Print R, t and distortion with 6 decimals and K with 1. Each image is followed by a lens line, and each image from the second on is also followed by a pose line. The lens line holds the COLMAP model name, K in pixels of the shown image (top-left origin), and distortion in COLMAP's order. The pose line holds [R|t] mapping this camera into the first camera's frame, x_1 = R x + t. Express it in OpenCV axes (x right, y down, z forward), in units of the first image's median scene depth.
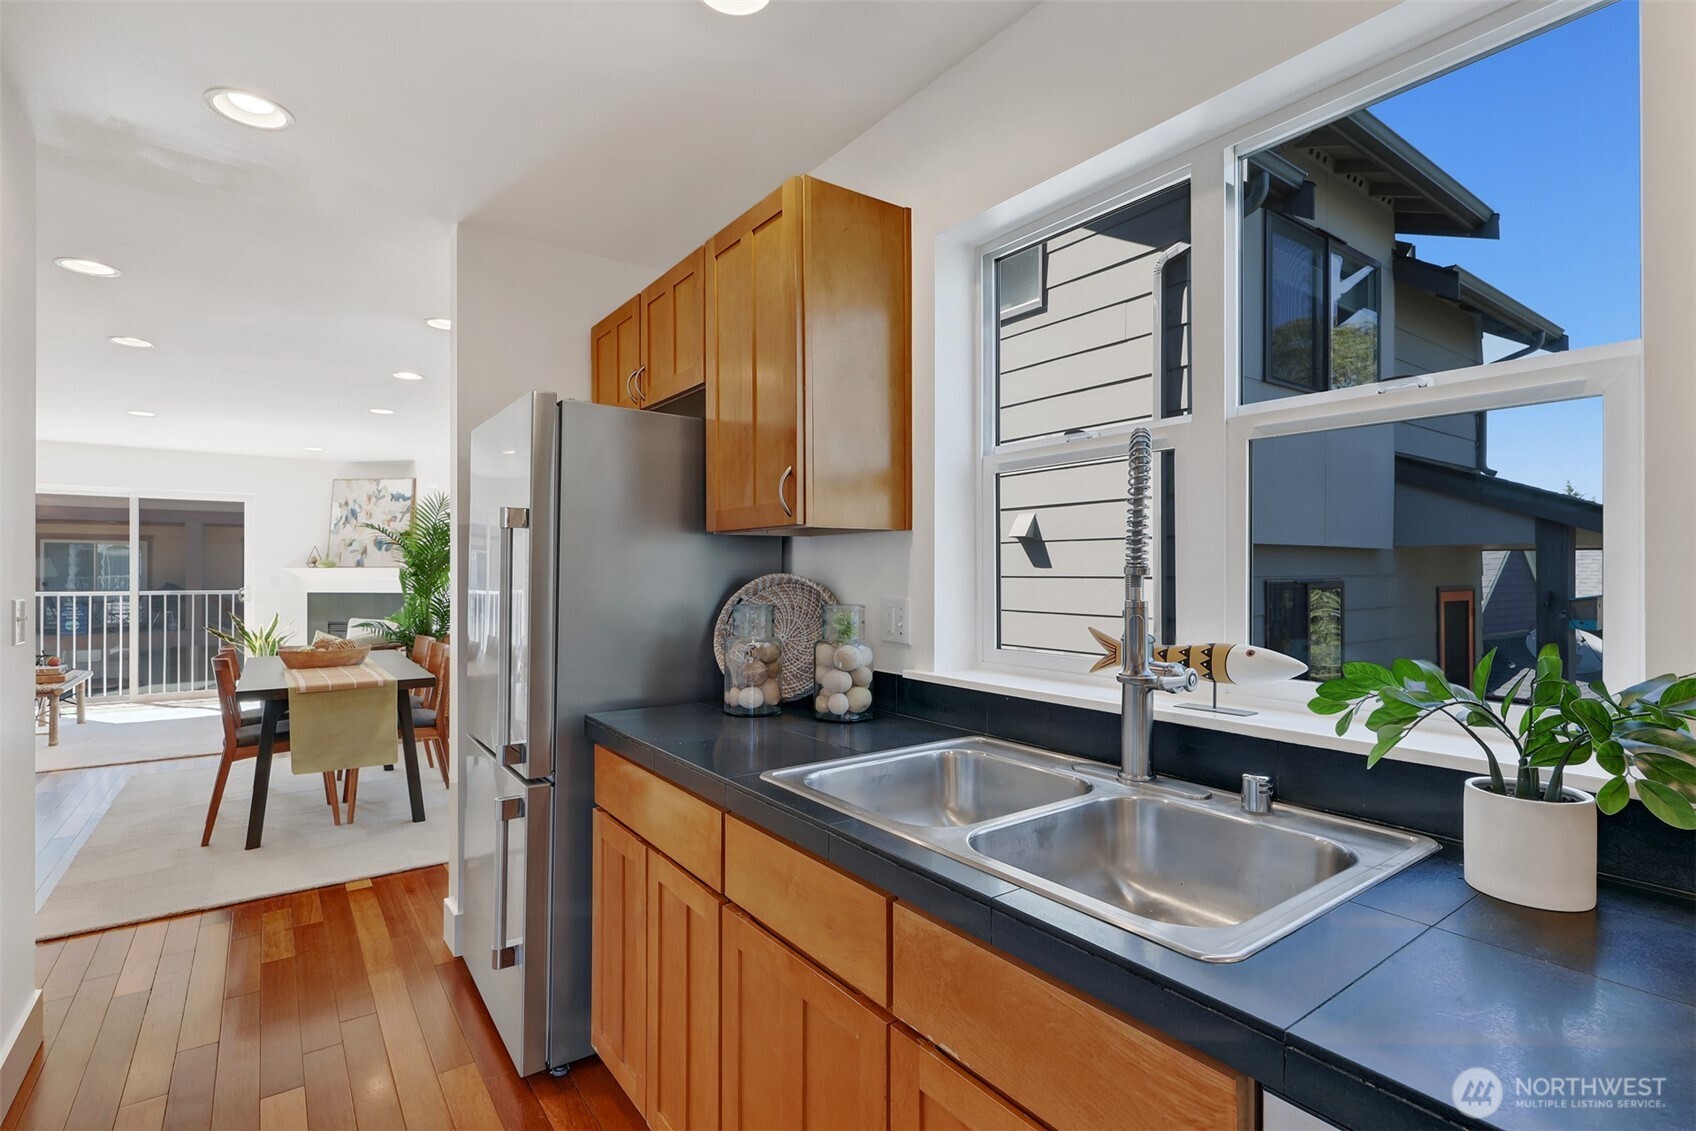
lens RADIAL K [[800.2, 0, 852.4], [0, 800.2, 566.0], [0, 0, 1]] dist [-0.005947, 0.003068]
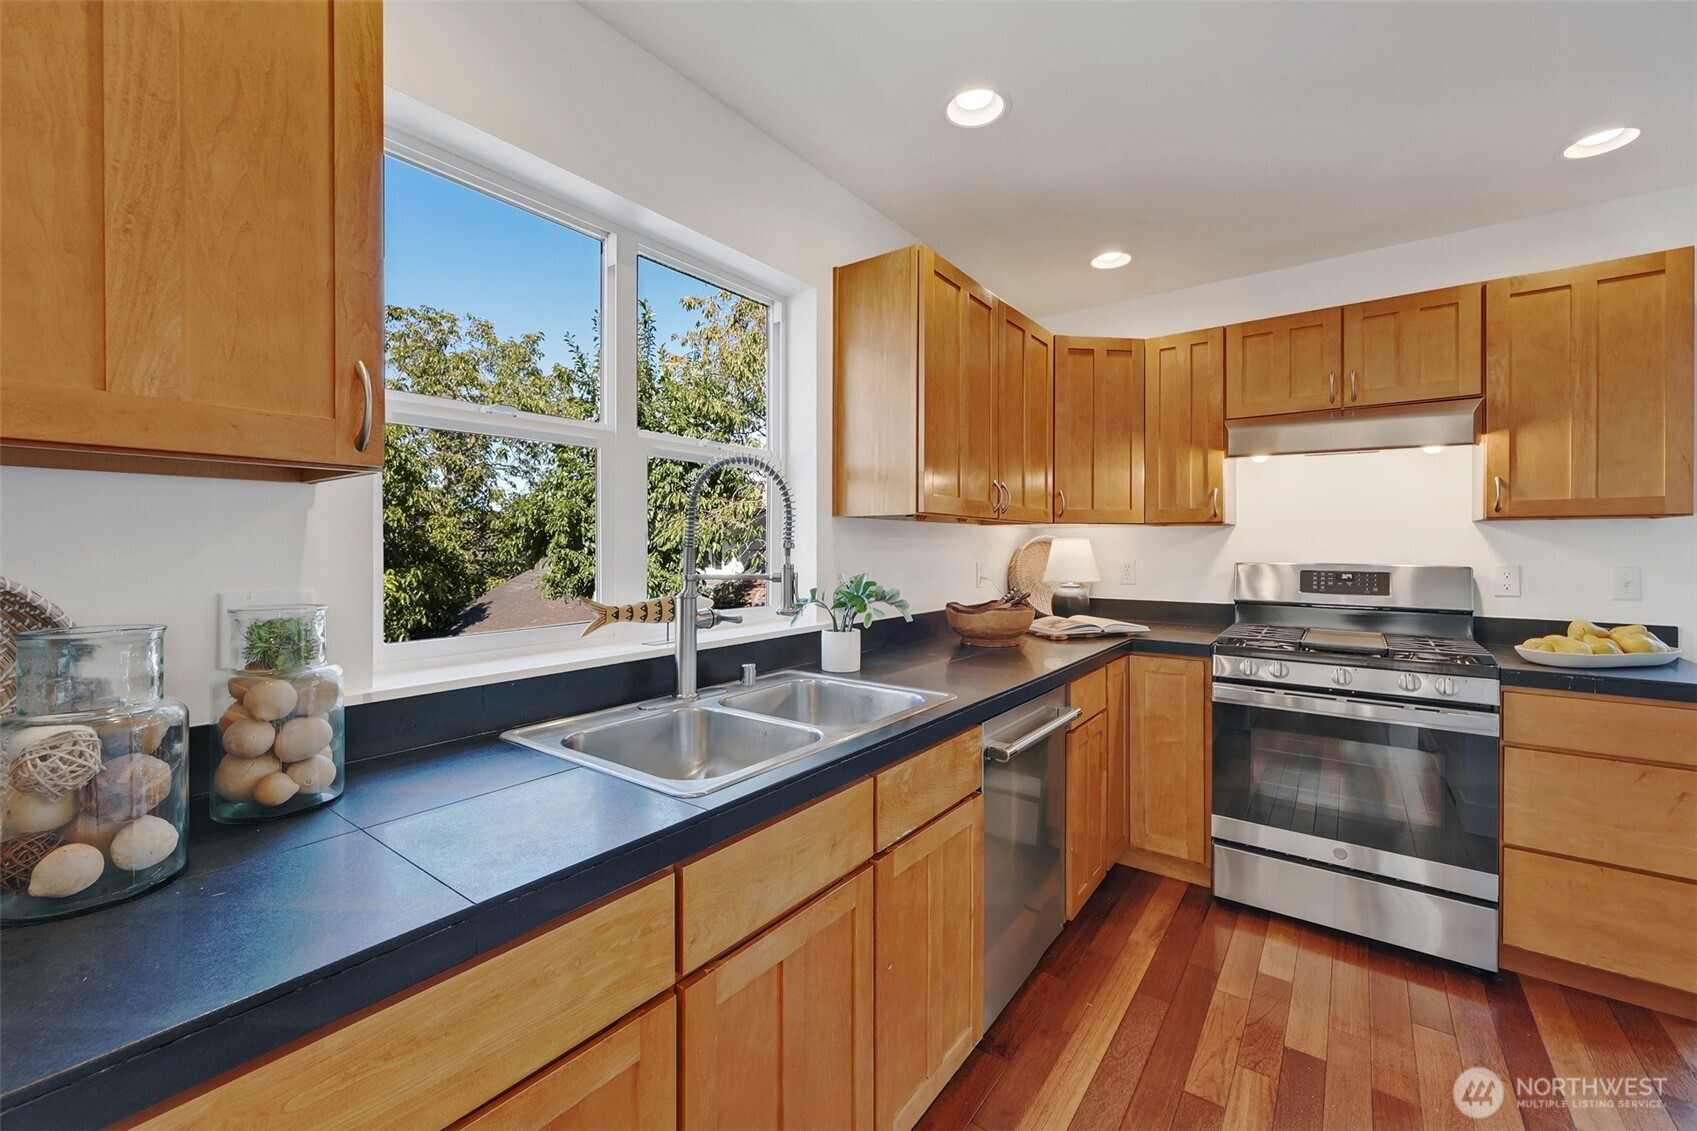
lens RADIAL K [[675.1, 0, 870.1], [0, 675.1, 547.7], [0, 0, 1]] dist [0.000501, -0.000080]
pose [[-0.306320, -0.002322, 0.951926, -0.187696], [-0.005370, 0.999985, 0.000712, 0.001592], [-0.951914, -0.004894, -0.306328, 0.236137]]
